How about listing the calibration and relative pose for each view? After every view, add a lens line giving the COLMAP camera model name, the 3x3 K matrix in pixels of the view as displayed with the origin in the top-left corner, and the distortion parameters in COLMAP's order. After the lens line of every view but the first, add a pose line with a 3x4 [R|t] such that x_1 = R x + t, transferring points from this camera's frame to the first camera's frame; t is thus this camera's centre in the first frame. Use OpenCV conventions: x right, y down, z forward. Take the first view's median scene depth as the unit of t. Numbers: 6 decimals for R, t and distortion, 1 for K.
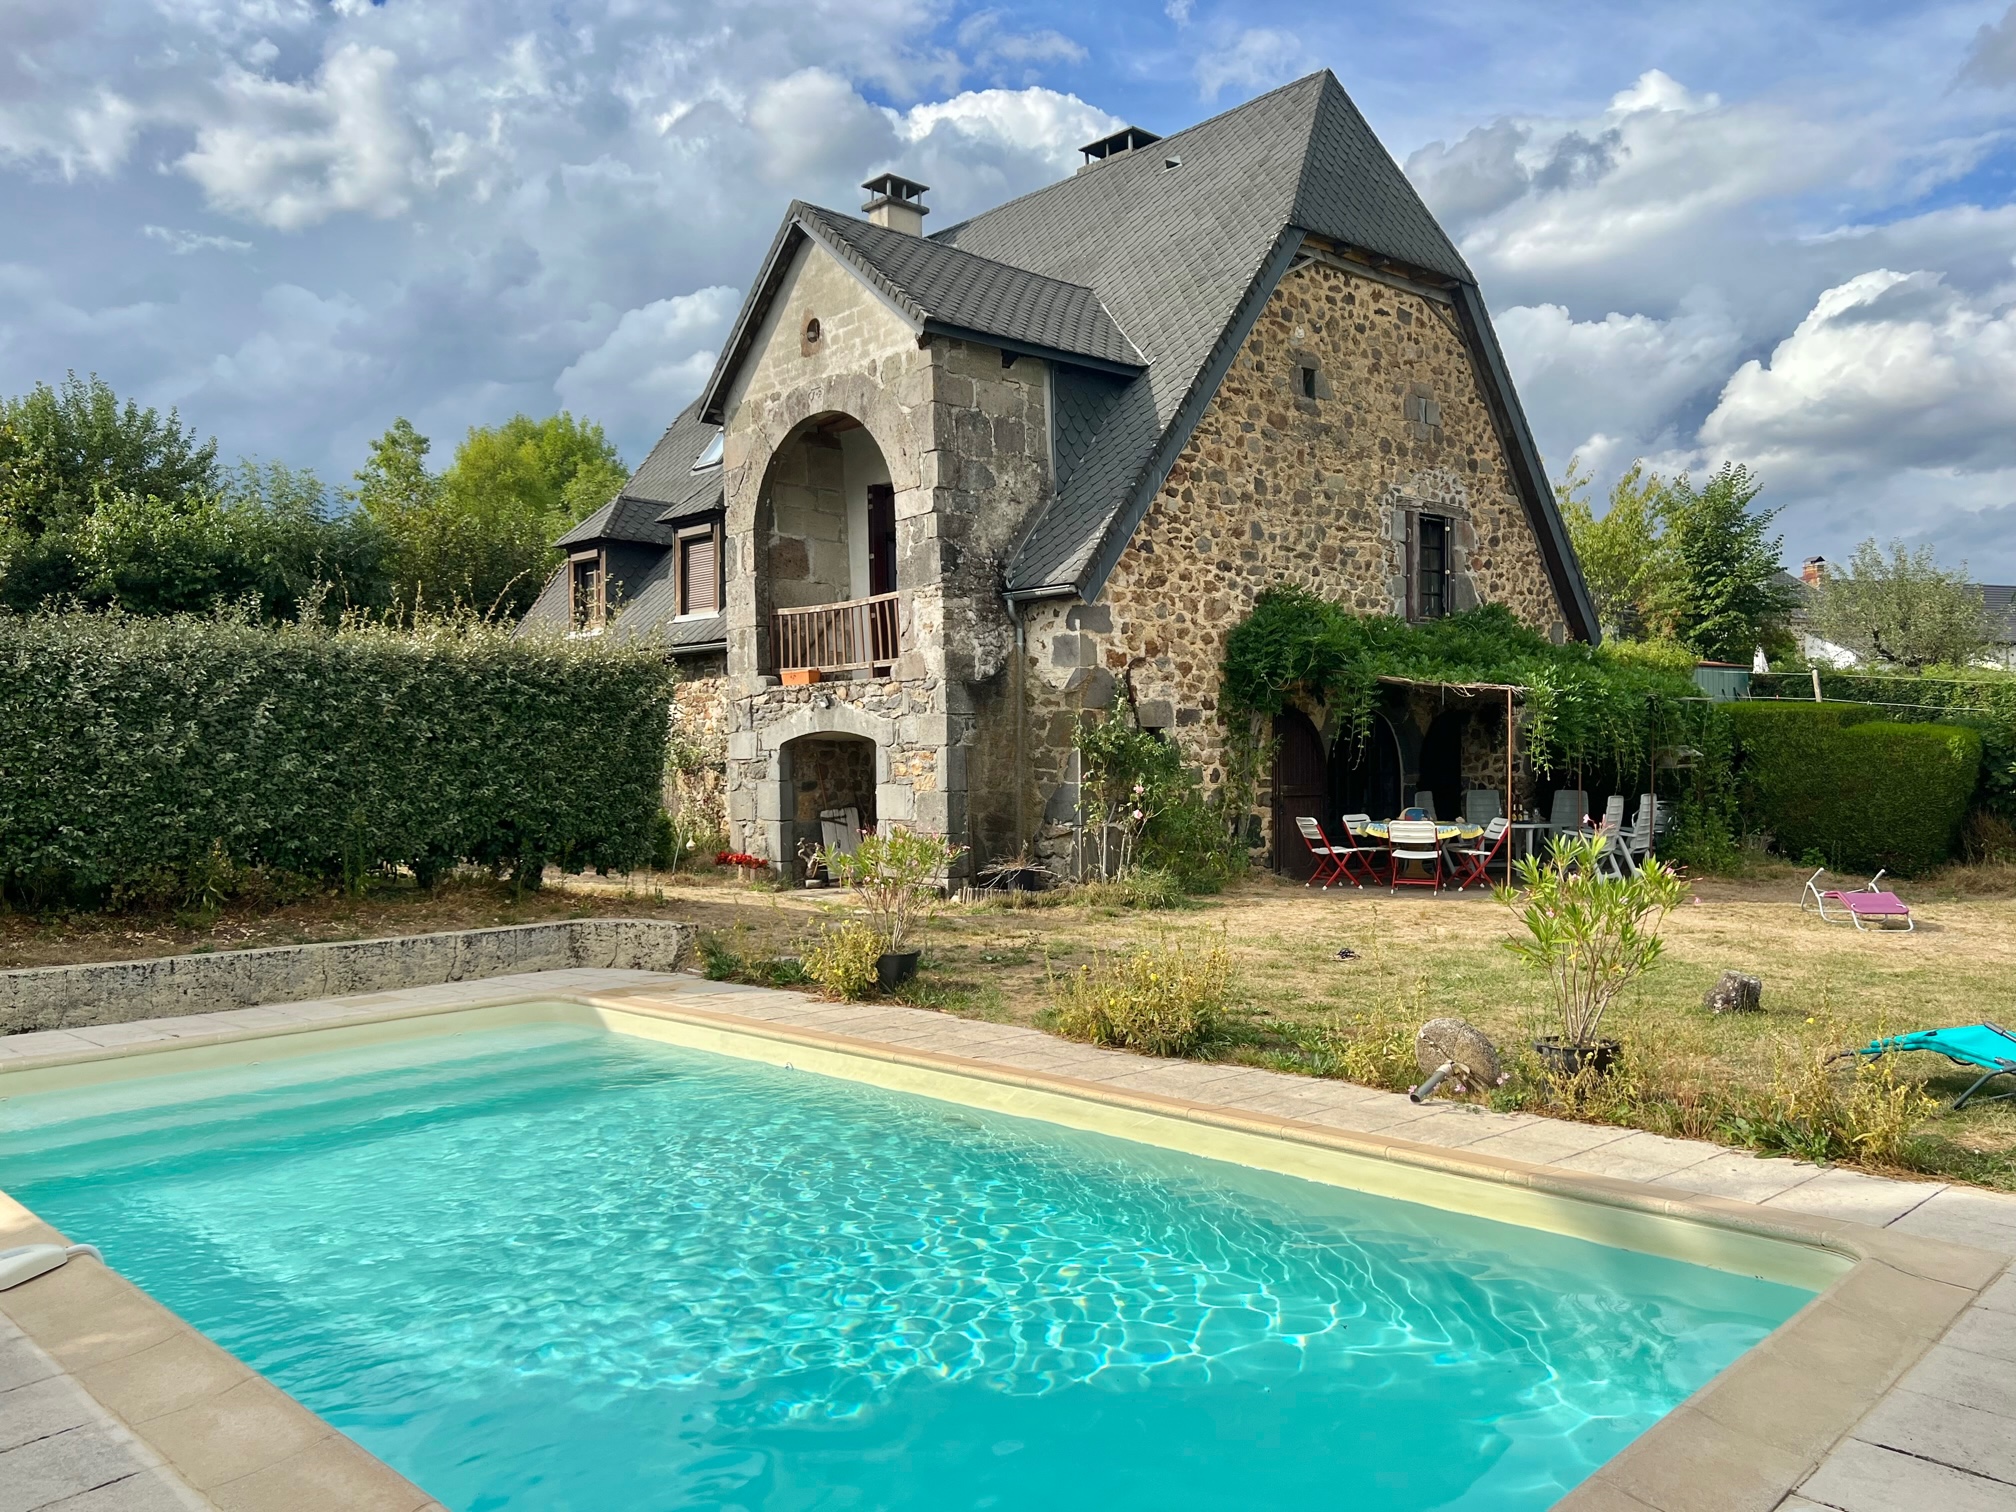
lens RADIAL K [[1508.4, 0, 1012.9], [0, 1508.4, 774.5], [0, 0, 1]] dist [0.080999, -0.102981]
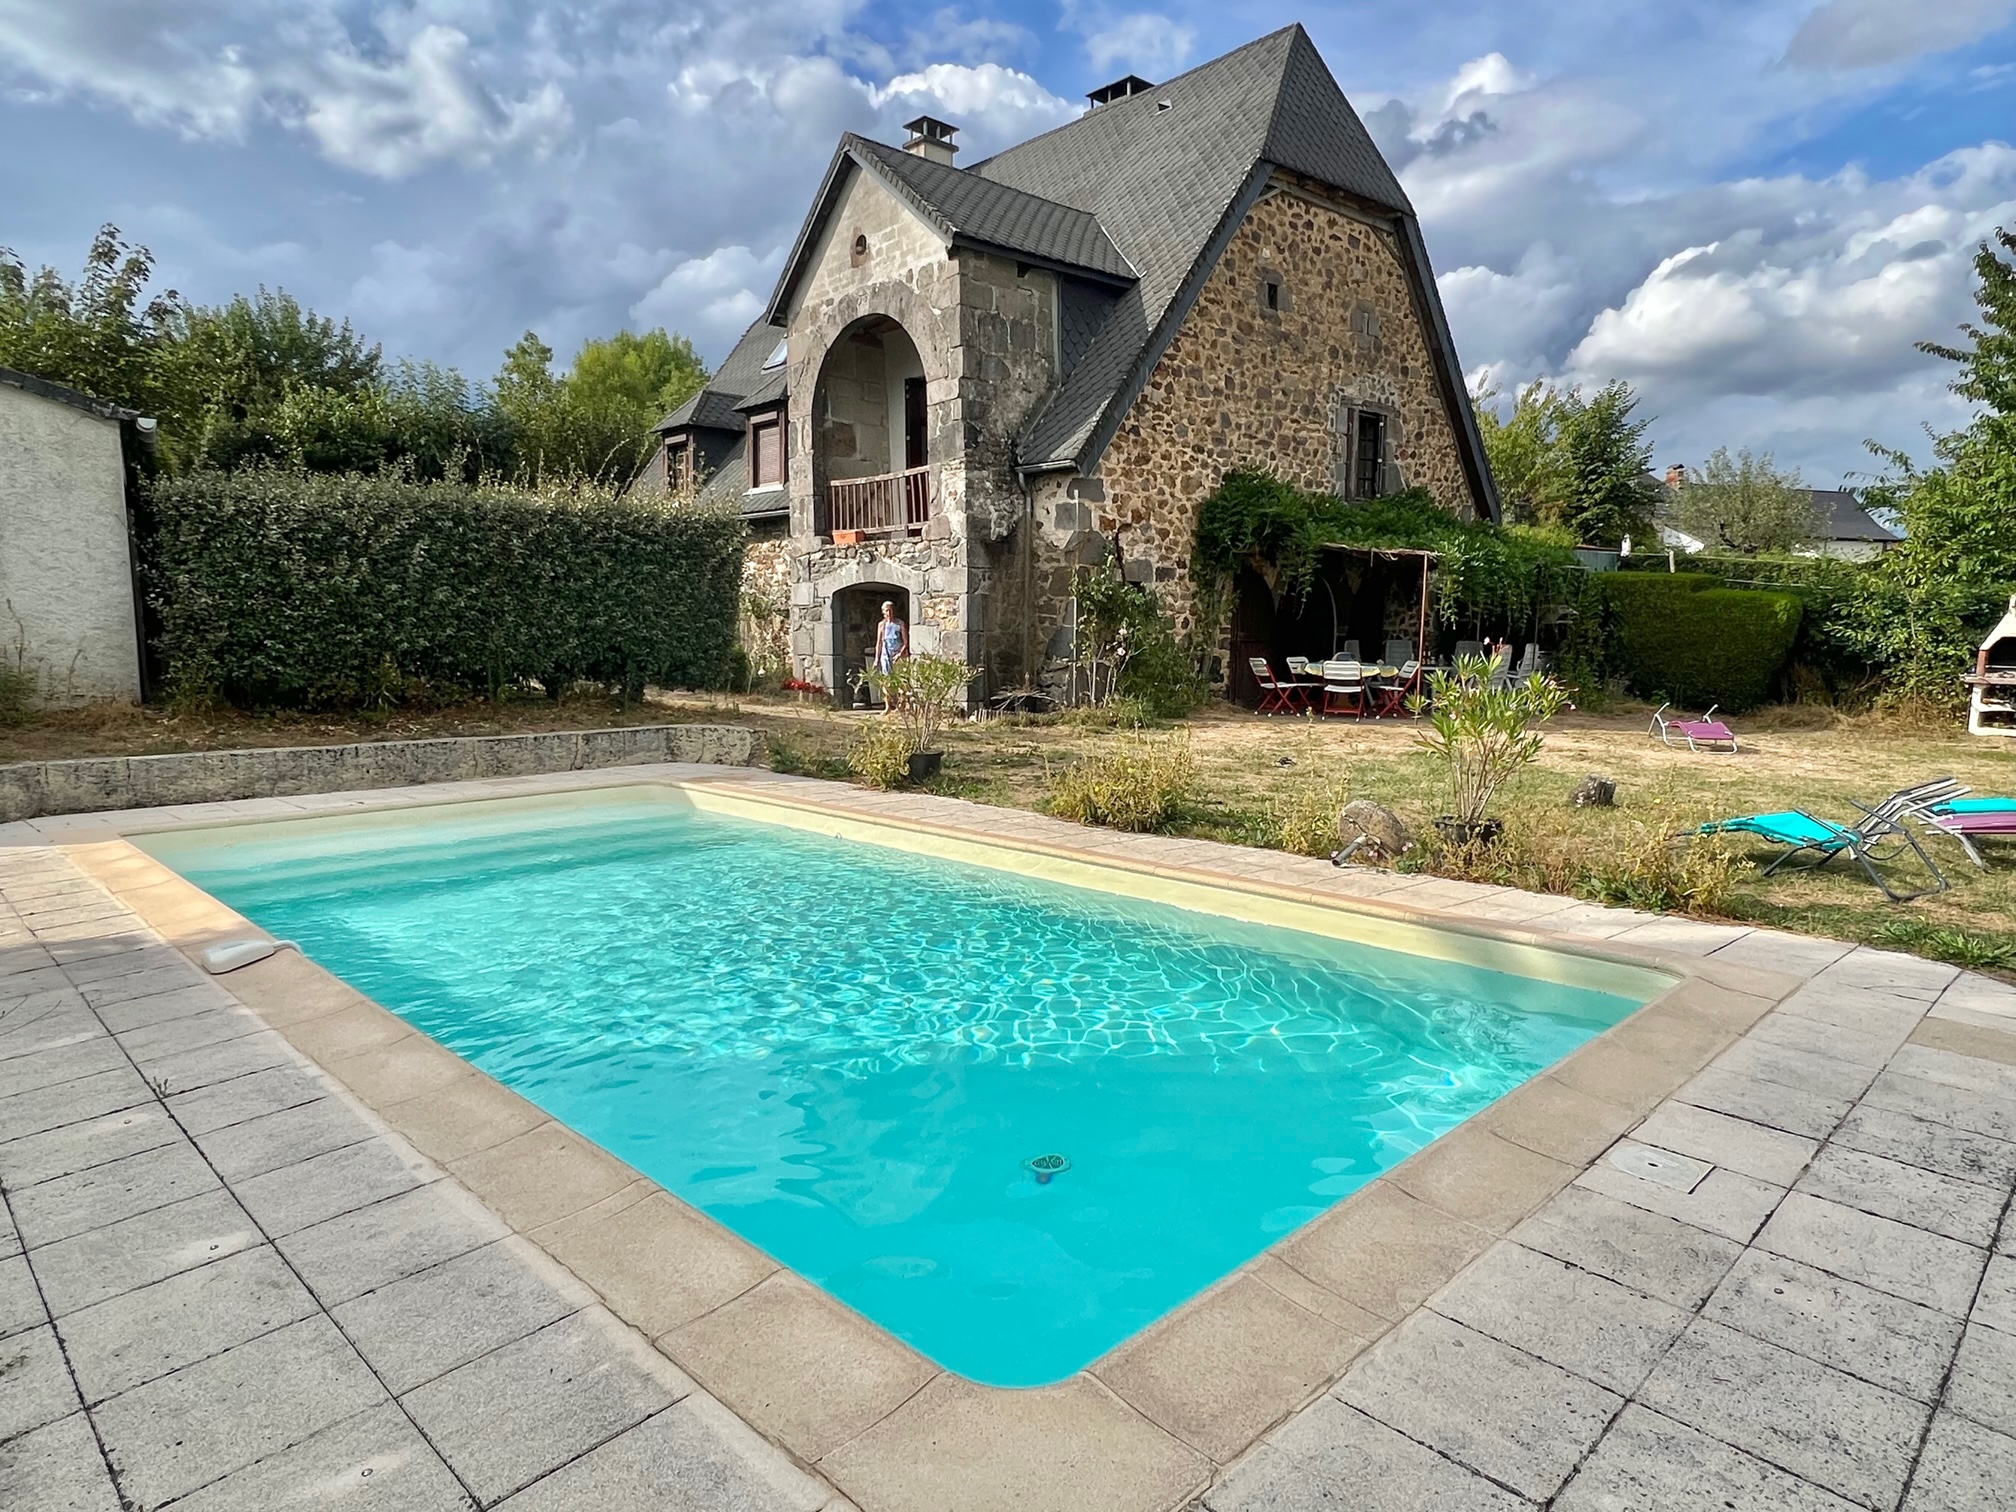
lens RADIAL K [[1205.3, 0, 1002.2], [0, 1205.3, 774.0], [0, 0, 1]] dist [-0.003882, 0.003017]
pose [[0.999752, 0.017095, -0.014275, 0.000978], [-0.015353, 0.993333, 0.114250, 0.013338], [0.016133, -0.114002, 0.993349, 0.007762]]
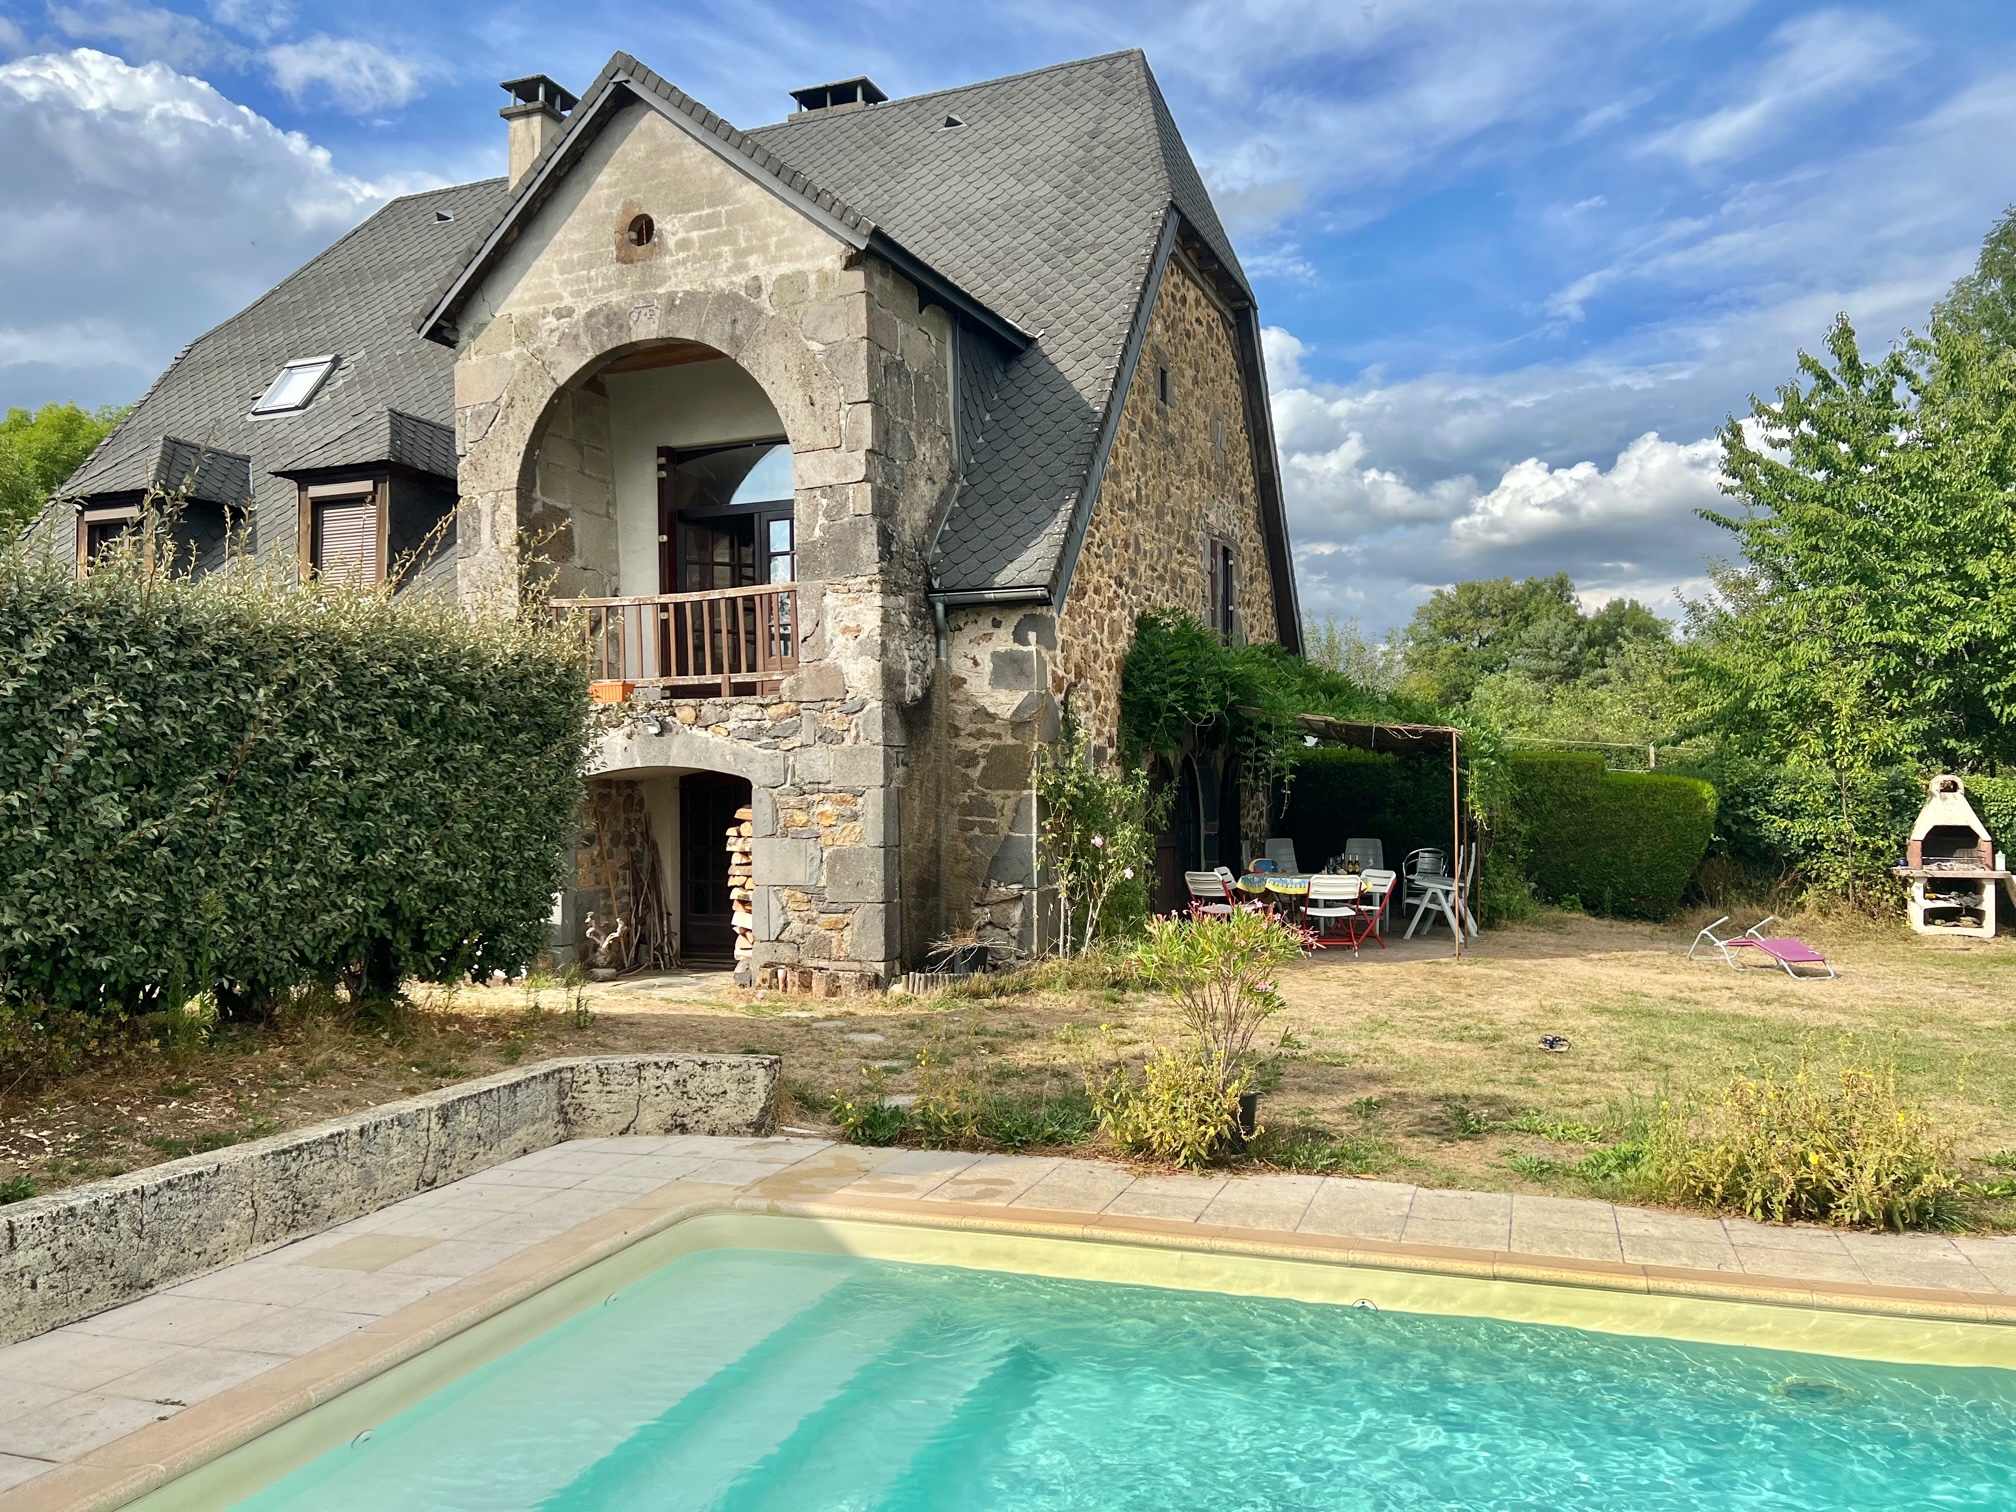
lens RADIAL K [[1508.4, 0, 1009.9], [0, 1508.4, 763.1], [0, 0, 1]] dist [0.080999, -0.102981]
pose [[0.904213, 0.014409, 0.426838, -0.287088], [0.001815, 0.999292, -0.037578, -0.002251], [-0.427077, 0.034753, 0.903547, 0.259282]]
